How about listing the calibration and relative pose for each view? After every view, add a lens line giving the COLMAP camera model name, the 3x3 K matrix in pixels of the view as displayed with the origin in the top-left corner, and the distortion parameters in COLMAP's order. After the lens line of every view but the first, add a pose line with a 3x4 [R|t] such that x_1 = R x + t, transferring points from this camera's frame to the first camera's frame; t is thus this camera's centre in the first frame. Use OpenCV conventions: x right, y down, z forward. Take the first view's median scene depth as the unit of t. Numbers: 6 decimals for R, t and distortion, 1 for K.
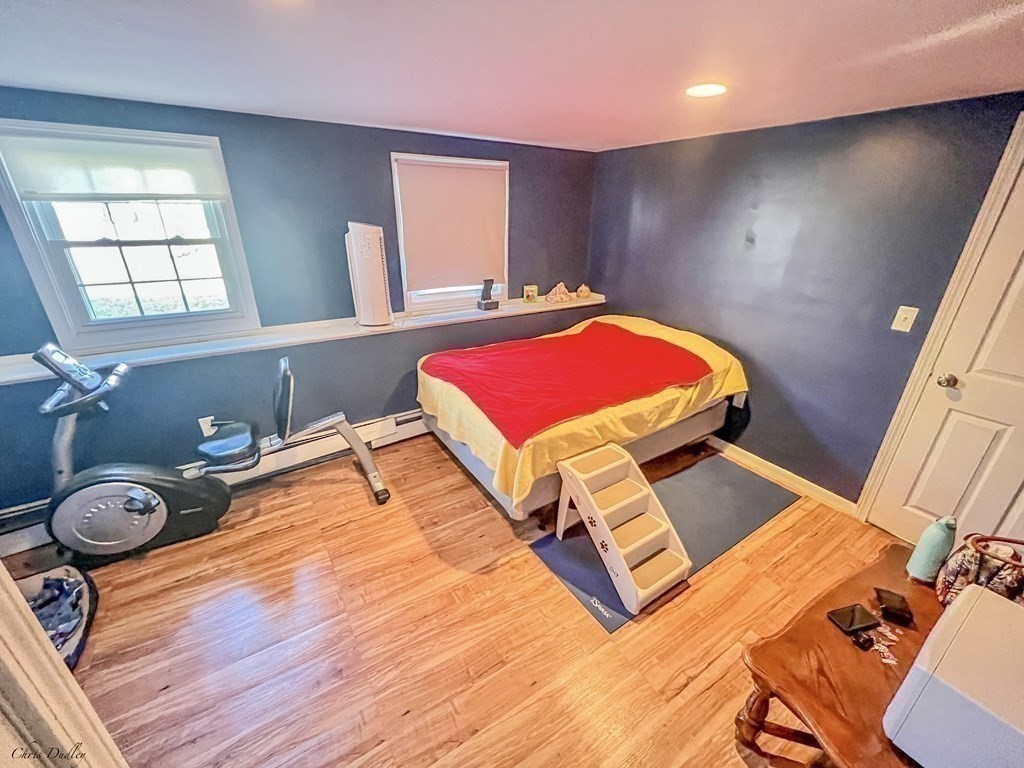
lens RADIAL K [[412.9, 0, 510.7], [0, 412.9, 383.8], [0, 0, 1]] dist [0.001595, -0.000260]
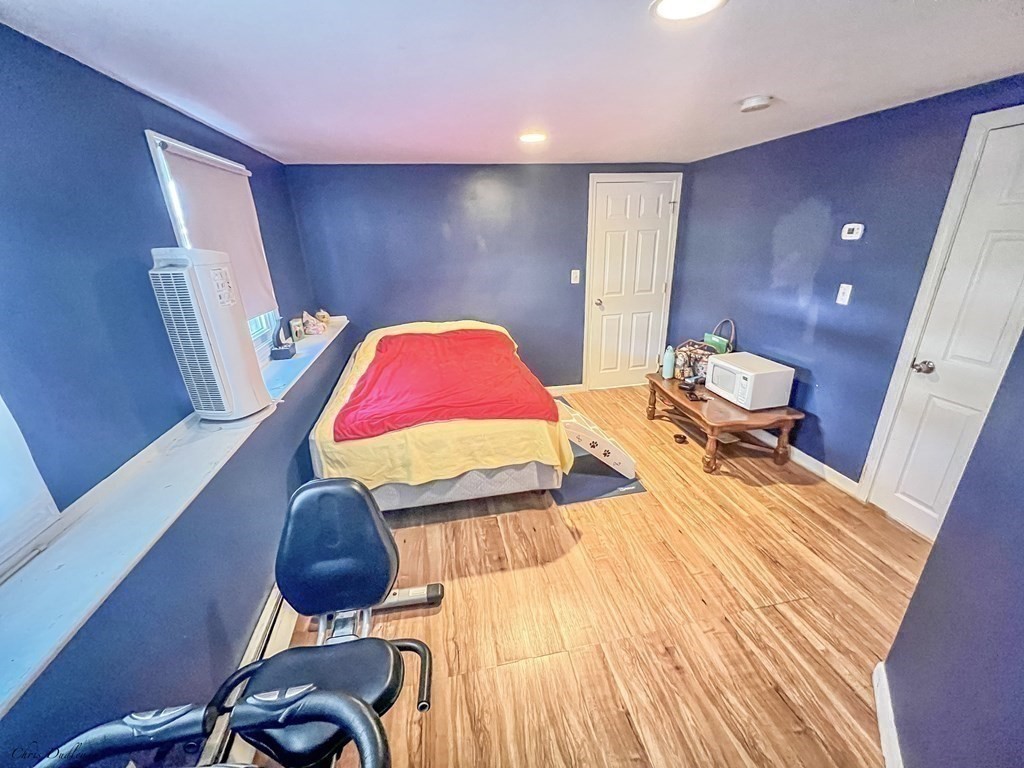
lens RADIAL K [[412.9, 0, 513.2], [0, 412.9, 383.7], [0, 0, 1]] dist [0.001595, -0.000260]
pose [[0.366186, -0.345536, 0.864010, -0.944323], [0.392509, 0.899215, 0.193261, -0.198042], [-0.843709, 0.268362, 0.464906, 0.514096]]
